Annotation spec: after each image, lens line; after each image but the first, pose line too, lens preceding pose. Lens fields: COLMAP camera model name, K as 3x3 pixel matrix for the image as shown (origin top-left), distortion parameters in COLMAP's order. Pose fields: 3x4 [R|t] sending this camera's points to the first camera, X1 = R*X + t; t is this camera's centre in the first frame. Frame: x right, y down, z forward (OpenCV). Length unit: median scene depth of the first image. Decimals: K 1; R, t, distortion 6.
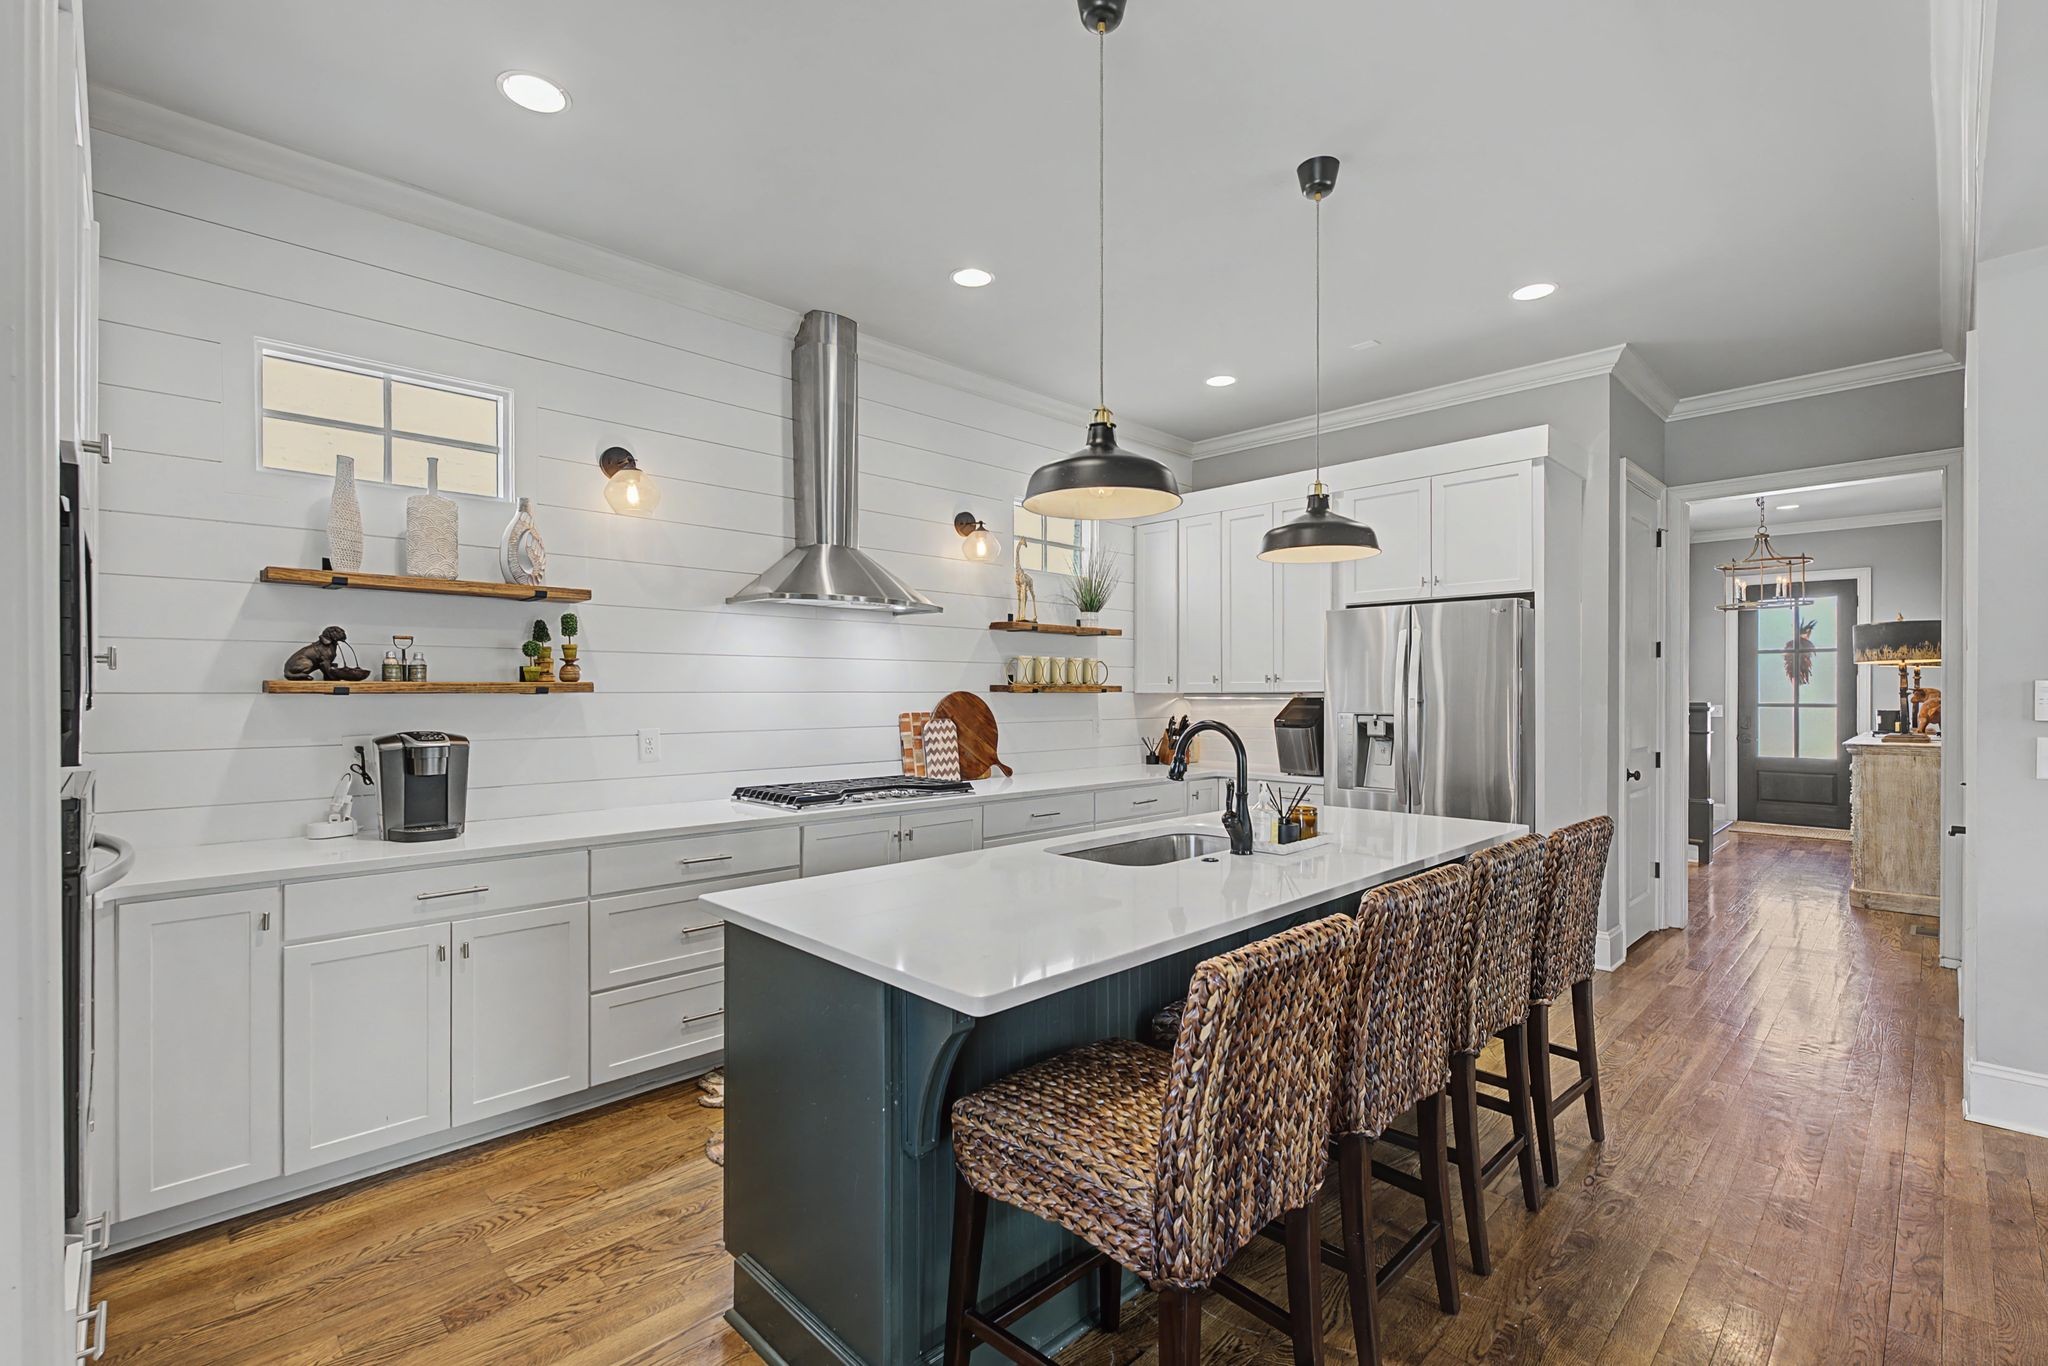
lens RADIAL K [[911.4, 0, 1021.1], [0, 911.4, 689.5], [0, 0, 1]] dist [0.001871, 0.000247]
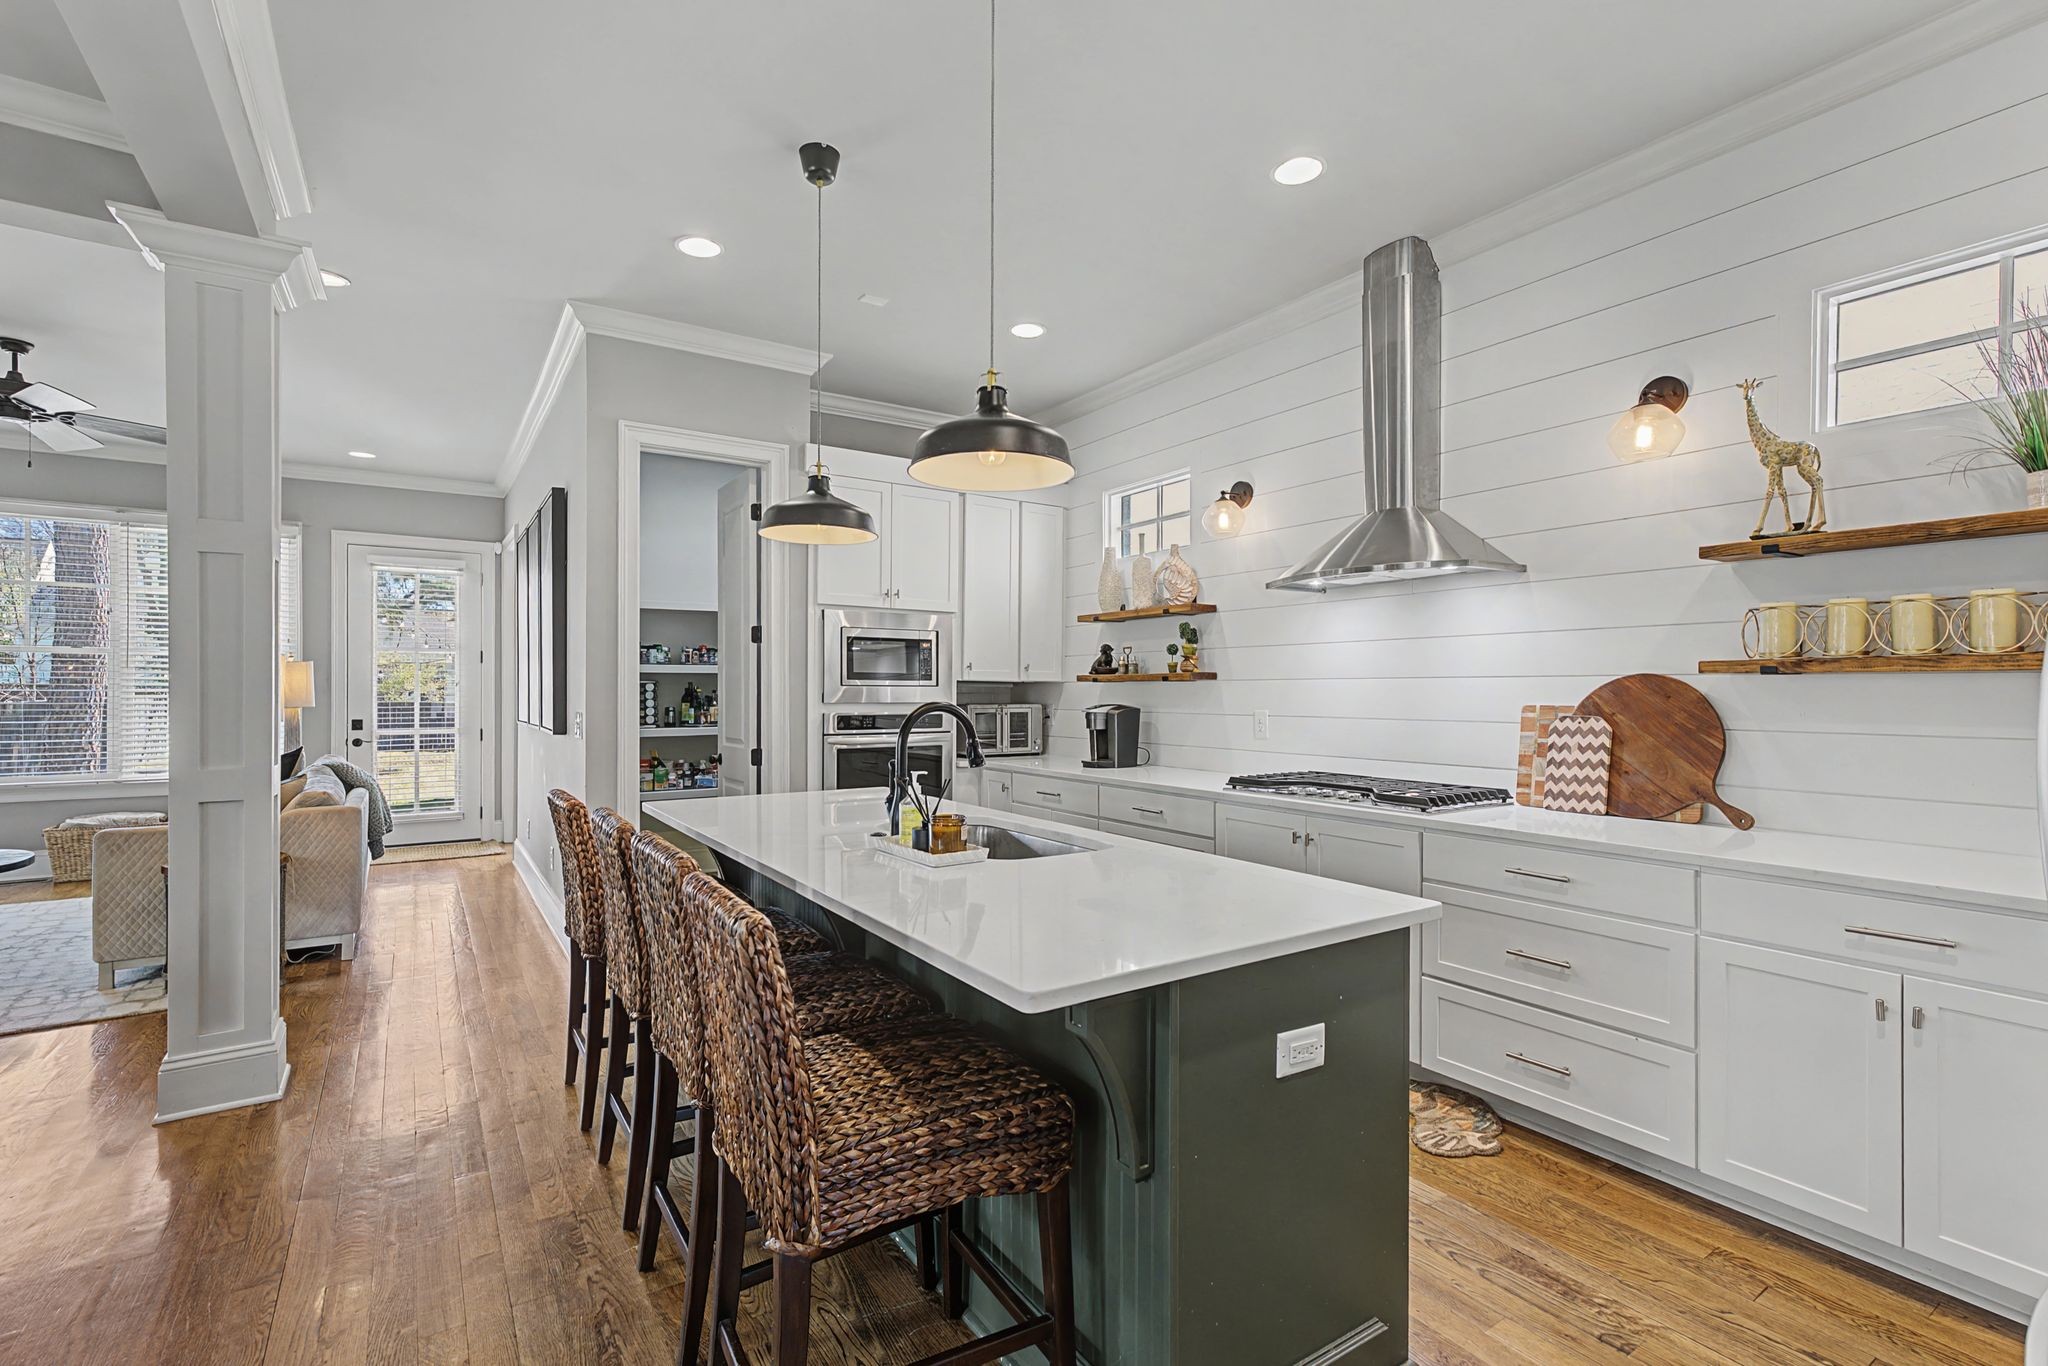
lens RADIAL K [[921.4, 0, 1033.6], [0, 921.4, 690.5], [0, 0, 1]] dist [0.003257, -0.000152]
pose [[-0.180375, -0.000868, -0.983598, 0.656299], [-0.000514, 1.000000, -0.000788, 0.014796], [0.983598, 0.000363, -0.180375, 0.745941]]
